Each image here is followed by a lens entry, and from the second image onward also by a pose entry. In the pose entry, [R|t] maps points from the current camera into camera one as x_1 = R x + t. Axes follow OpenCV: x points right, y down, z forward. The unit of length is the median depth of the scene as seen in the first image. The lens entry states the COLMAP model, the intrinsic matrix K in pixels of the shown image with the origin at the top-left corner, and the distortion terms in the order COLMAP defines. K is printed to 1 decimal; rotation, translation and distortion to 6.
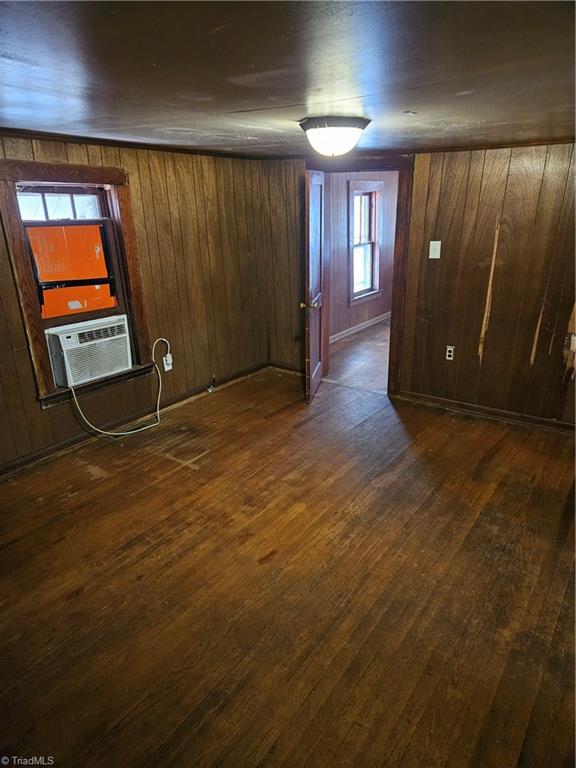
lens RADIAL K [[511.3, 0, 288.0], [0, 511.3, 384.0], [0, 0, 1]] dist [0.045306, 0.000290]
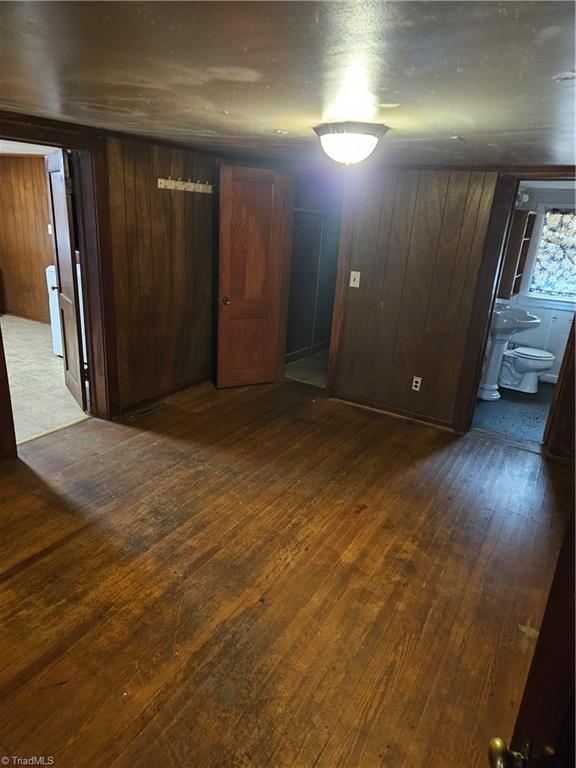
lens RADIAL K [[511.3, 0, 288.0], [0, 511.3, 384.0], [0, 0, 1]] dist [0.045306, 0.000290]
pose [[-0.995286, -0.014018, -0.095965, 0.227173], [-0.070404, 0.784969, 0.615522, -0.565545], [0.066701, 0.619377, -0.782255, 1.593198]]
